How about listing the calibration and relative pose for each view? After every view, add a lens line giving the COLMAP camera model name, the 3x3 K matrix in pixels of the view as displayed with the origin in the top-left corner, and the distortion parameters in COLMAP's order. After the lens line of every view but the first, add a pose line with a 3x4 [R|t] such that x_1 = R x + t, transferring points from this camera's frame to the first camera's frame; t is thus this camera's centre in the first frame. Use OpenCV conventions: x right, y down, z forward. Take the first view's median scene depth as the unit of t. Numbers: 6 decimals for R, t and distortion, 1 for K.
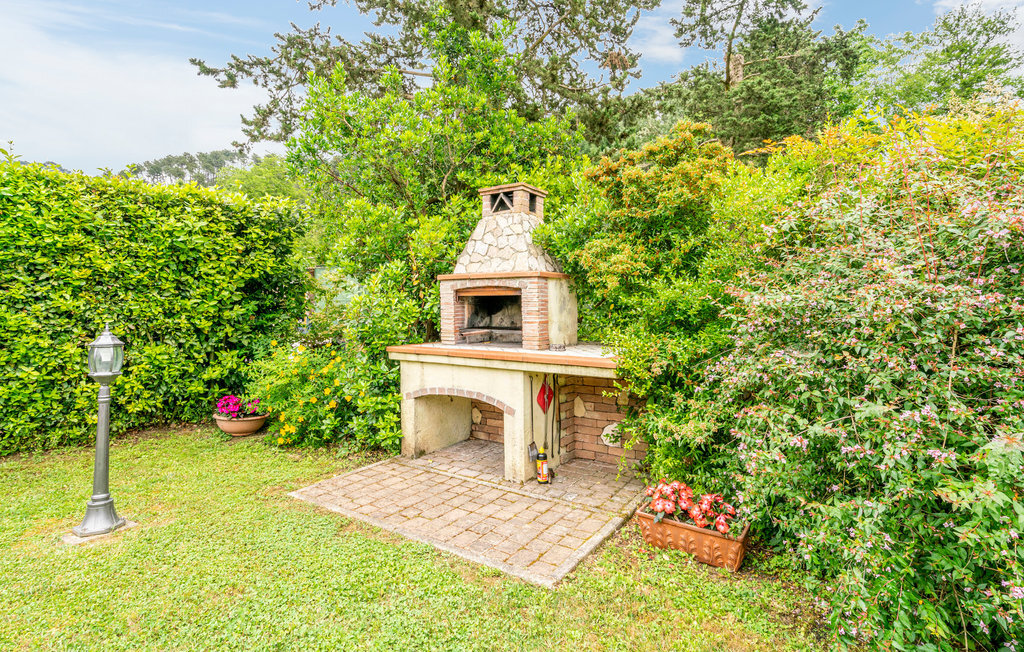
lens RADIAL K [[498.5, 0, 492.3], [0, 498.5, 278.9], [0, 0, 1]] dist [-0.000863, -0.000117]
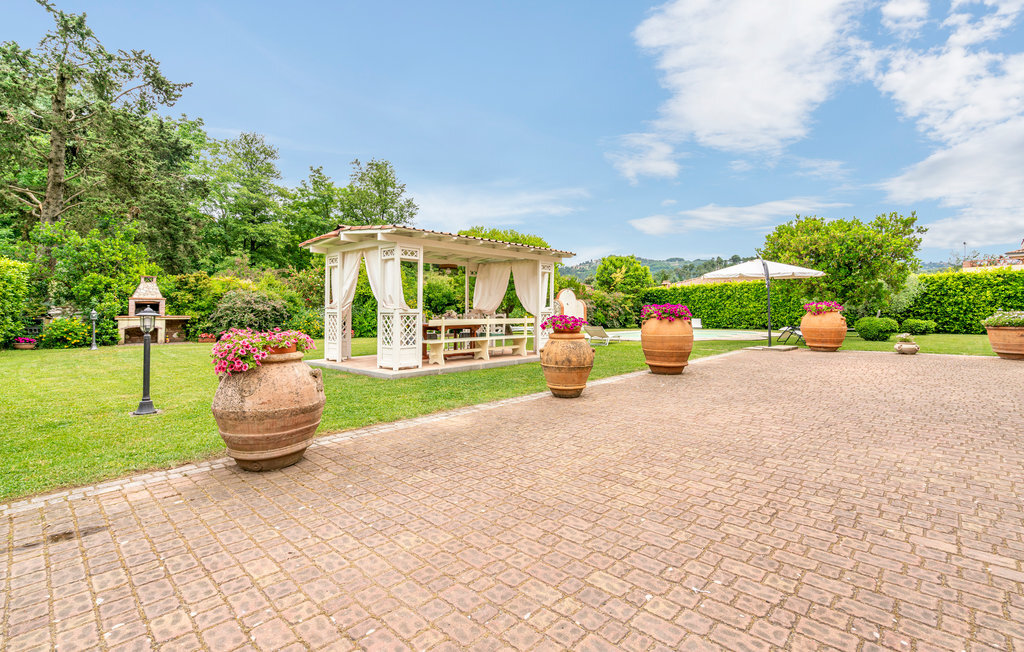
lens RADIAL K [[471.5, 0, 512.4], [0, 471.5, 299.7], [0, 0, 1]] dist [-0.000257, 0.000060]
pose [[0.294769, 0.023076, 0.955290, -2.716992], [-0.050080, 0.998708, -0.008672, -0.108363], [-0.954255, -0.045285, 0.295544, -2.890110]]
